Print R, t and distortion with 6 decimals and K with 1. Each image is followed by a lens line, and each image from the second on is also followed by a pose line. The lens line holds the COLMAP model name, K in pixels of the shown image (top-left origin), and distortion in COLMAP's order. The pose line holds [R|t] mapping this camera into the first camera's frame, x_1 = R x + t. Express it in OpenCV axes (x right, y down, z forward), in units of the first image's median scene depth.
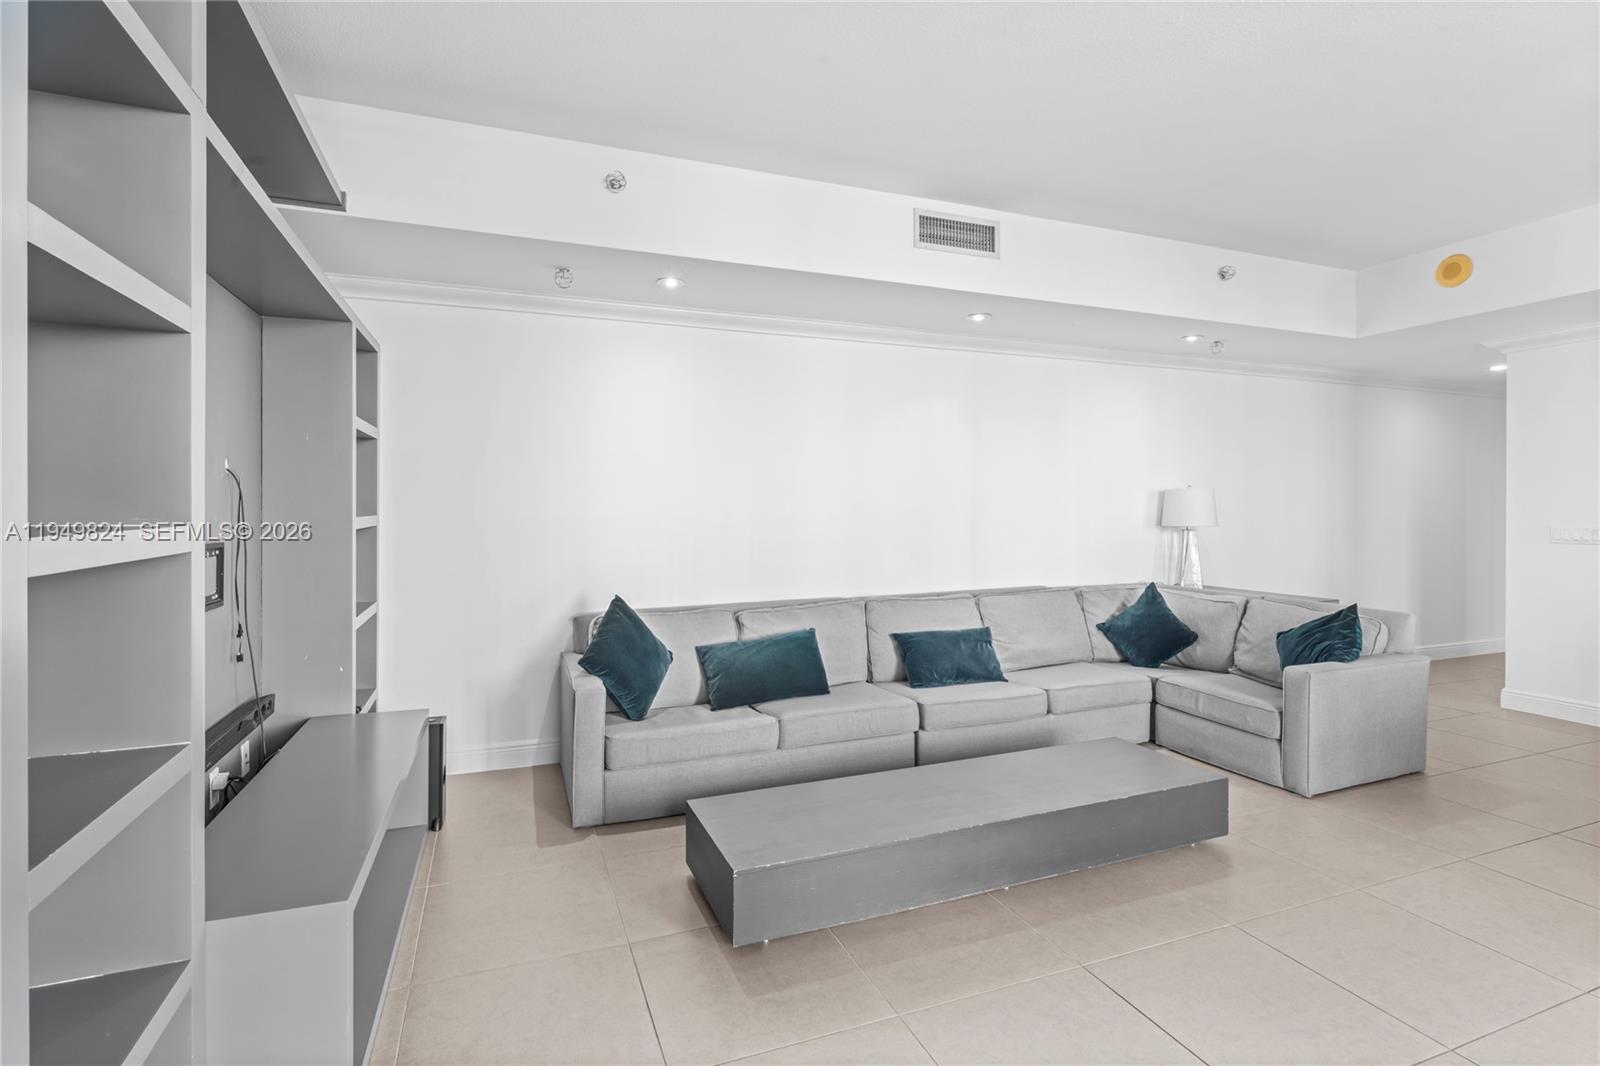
lens RADIAL K [[774.0, 0, 800.0], [0, 774.0, 516.5], [0, 0, 1]] dist [0.000175, -0.000248]
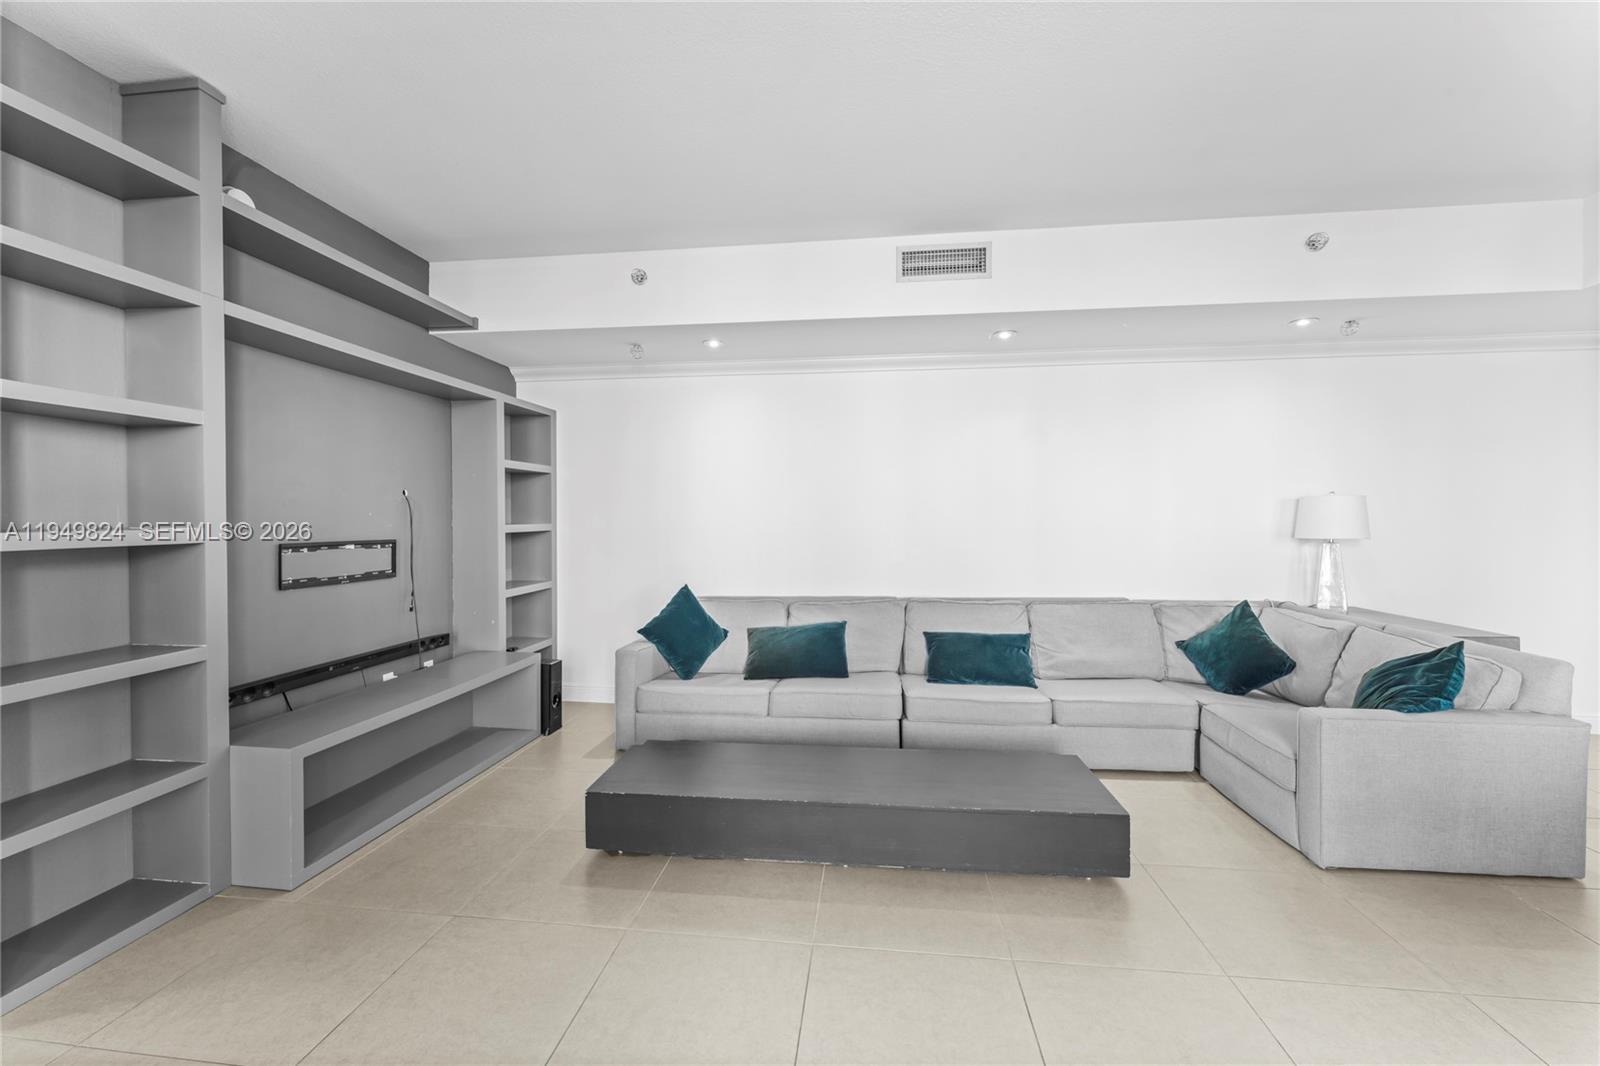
lens RADIAL K [[637.9, 0, 800.0], [0, 637.9, 533.0], [0, 0, 1]] dist [0.002905, 0.000312]
pose [[0.880252, 0.009201, -0.474418, 0.421478], [-0.003910, 0.999919, 0.012138, -0.000797], [0.474491, -0.008830, 0.880216, 0.118957]]
